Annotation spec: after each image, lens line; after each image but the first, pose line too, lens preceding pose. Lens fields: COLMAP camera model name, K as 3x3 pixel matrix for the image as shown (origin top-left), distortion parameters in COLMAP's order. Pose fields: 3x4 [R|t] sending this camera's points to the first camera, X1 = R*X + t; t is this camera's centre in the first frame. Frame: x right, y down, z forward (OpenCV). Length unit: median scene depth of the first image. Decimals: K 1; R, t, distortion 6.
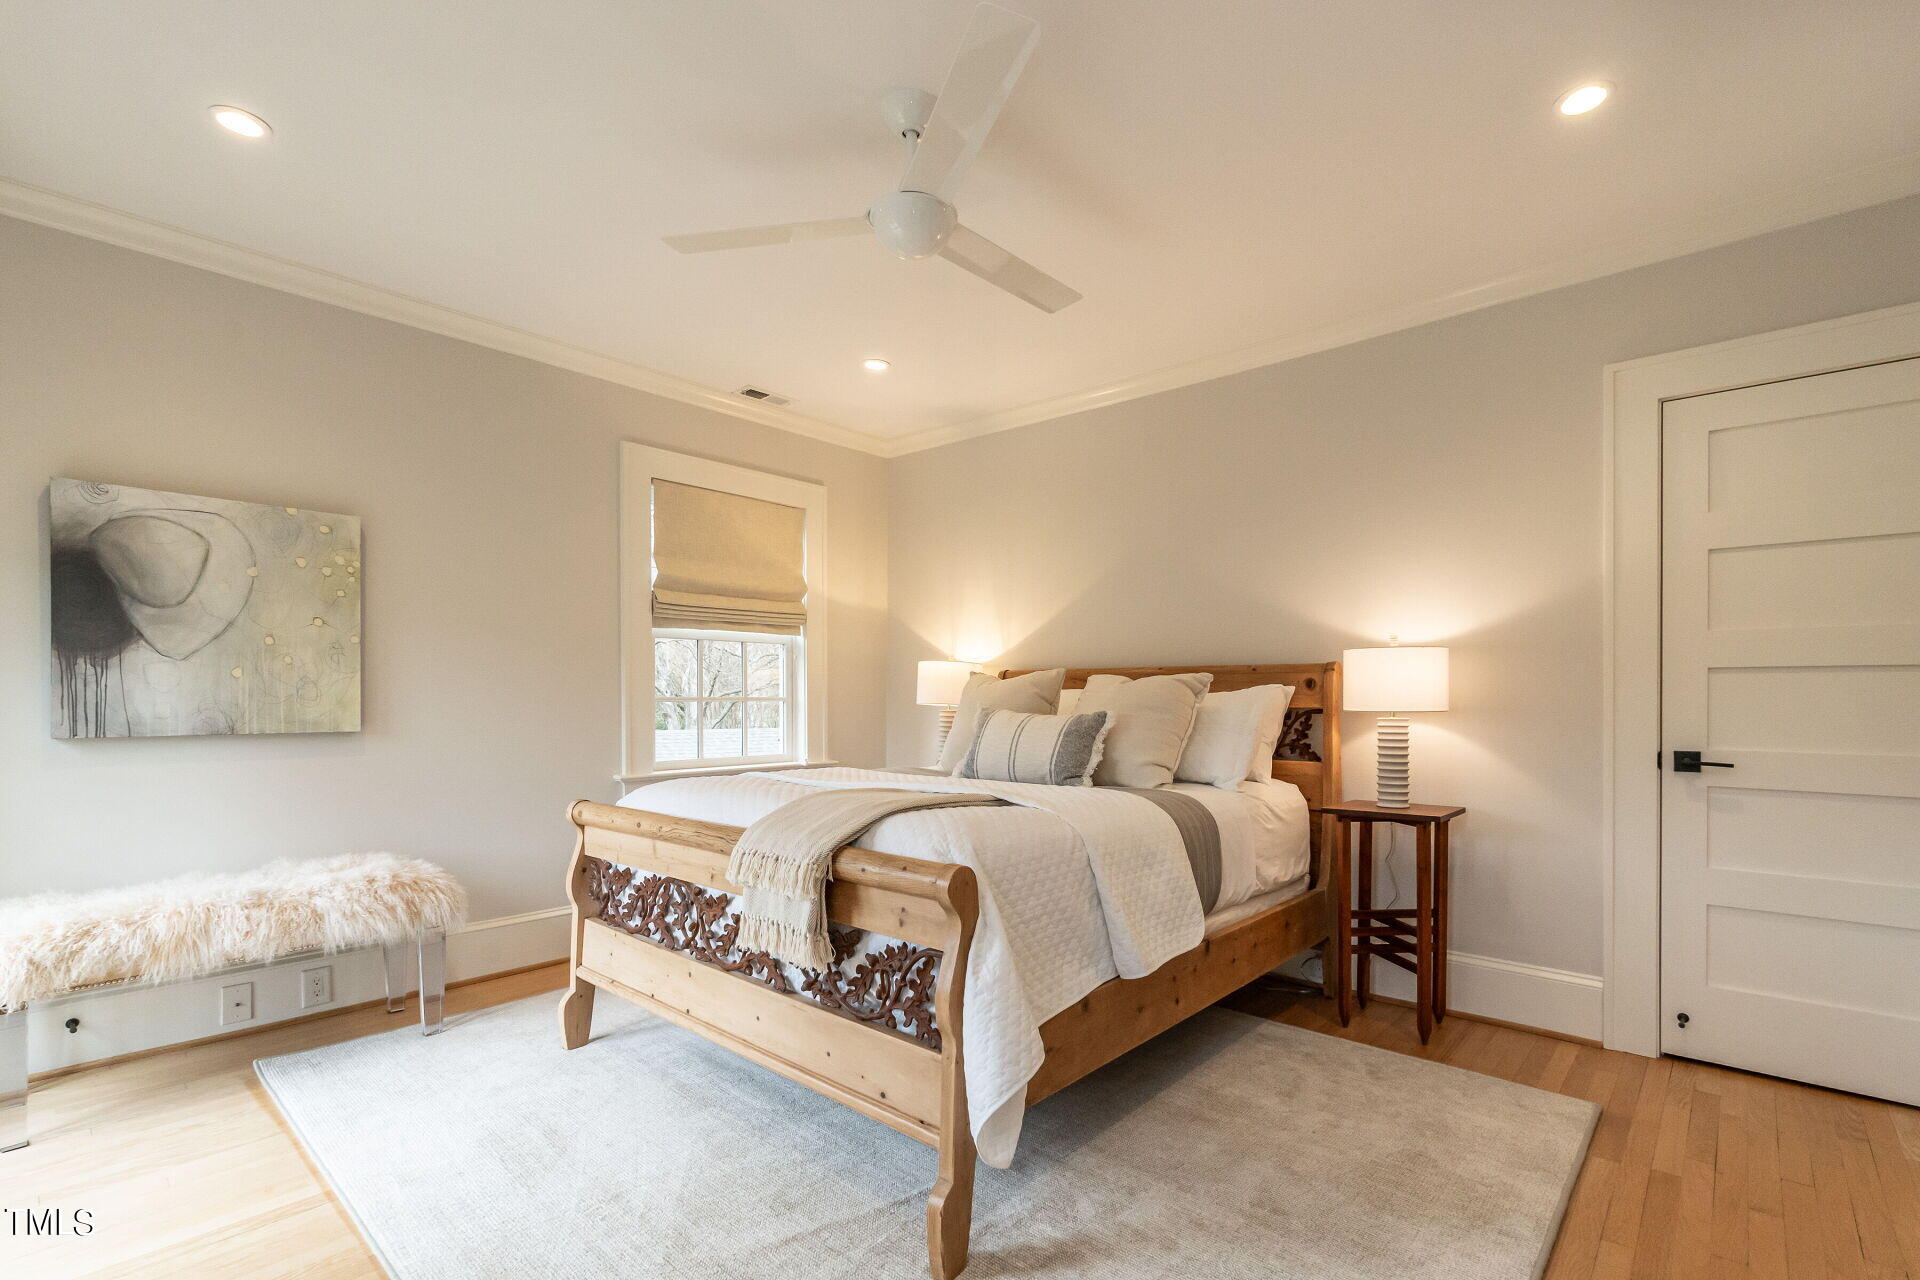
lens RADIAL K [[865.7, 0, 987.4], [0, 865.7, 699.1], [0, 0, 1]] dist [-0.004839, 0.000253]
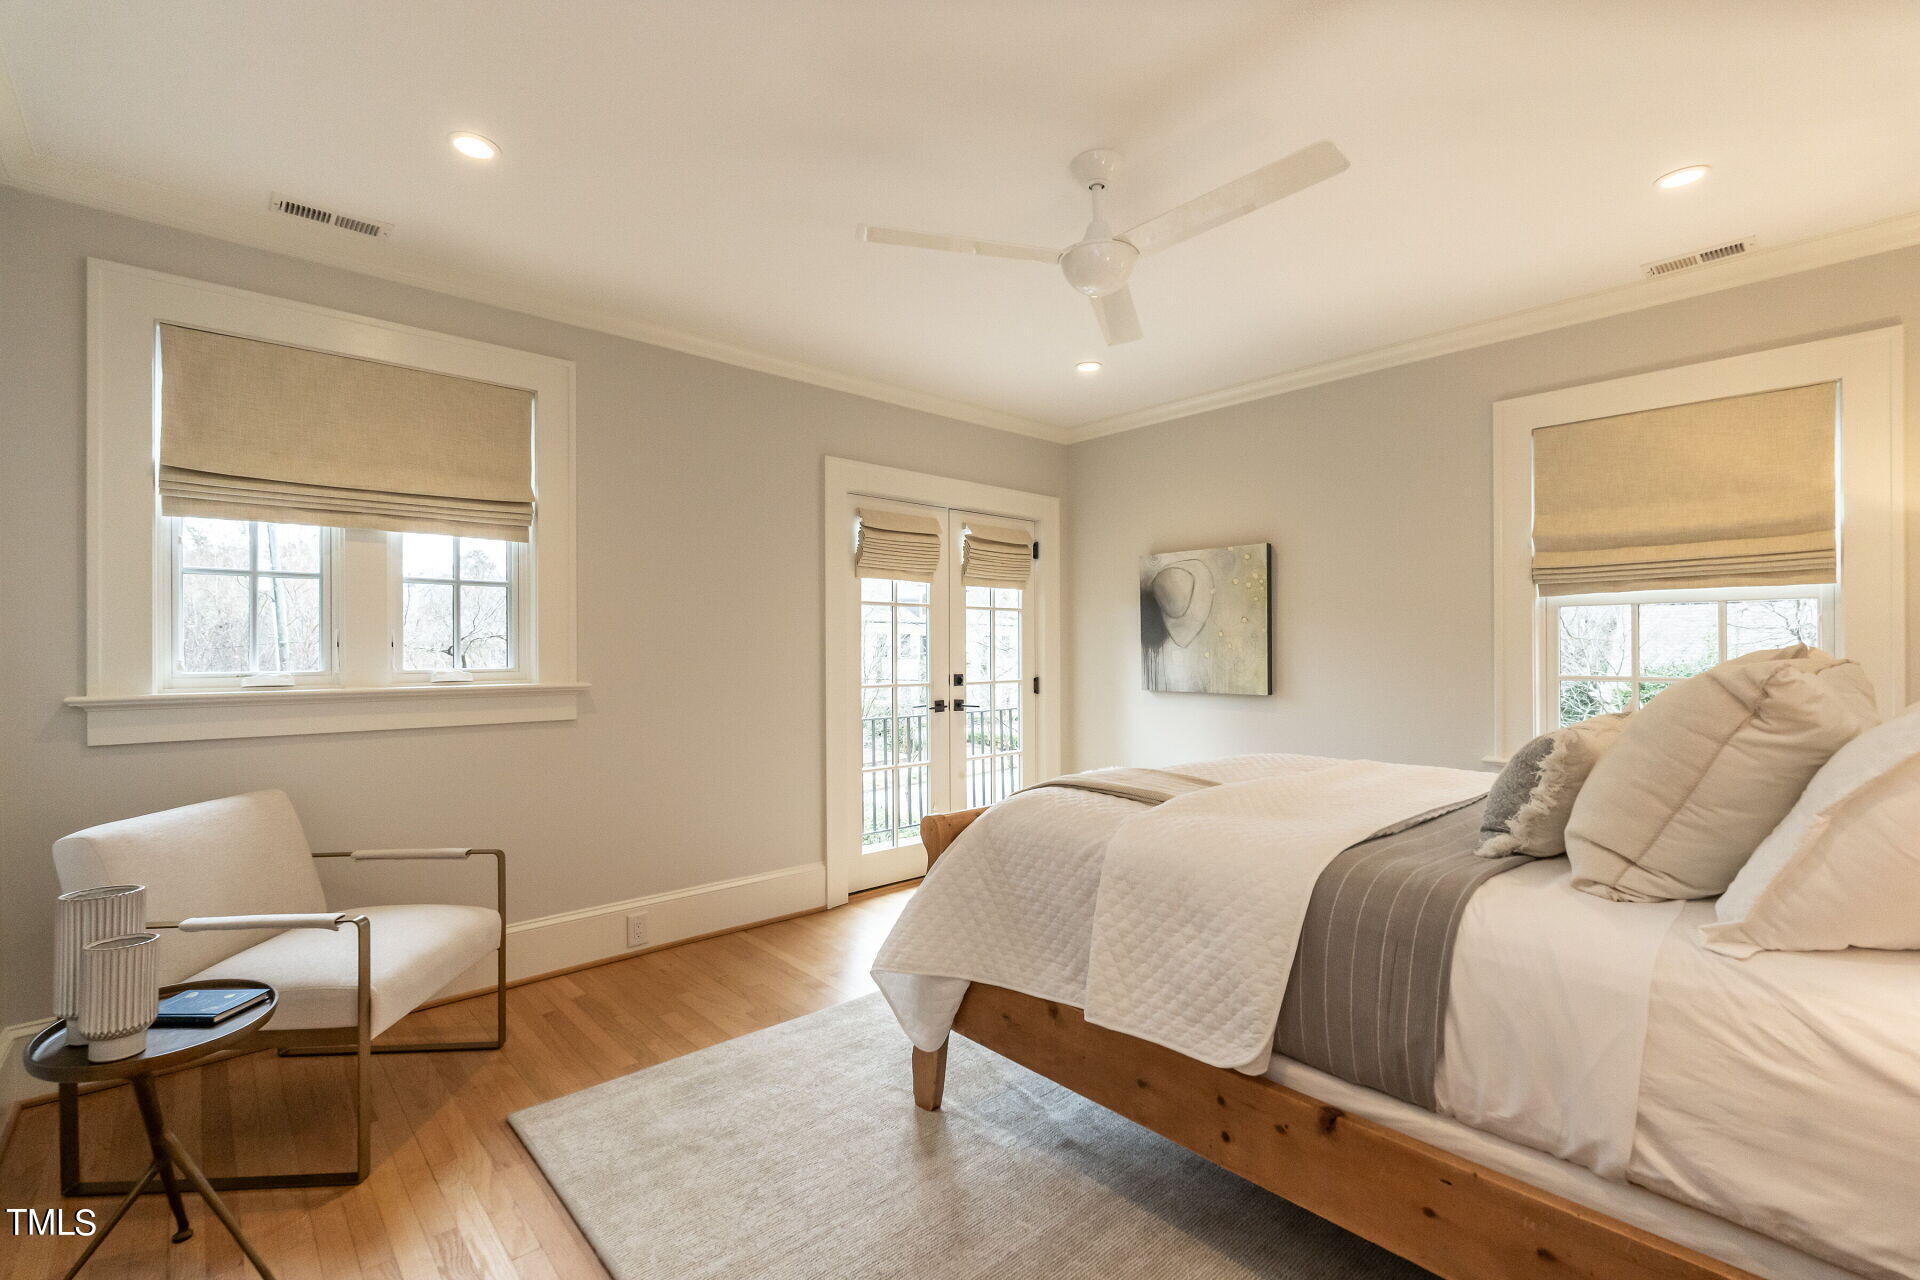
lens RADIAL K [[865.7, 0, 963.6], [0, 865.7, 645.1], [0, 0, 1]] dist [-0.004839, 0.000253]
pose [[-0.125362, -0.007400, -0.992084, 0.791707], [-0.003461, 0.999969, -0.007022, -0.035266], [0.992105, 0.002553, -0.125383, 0.740040]]
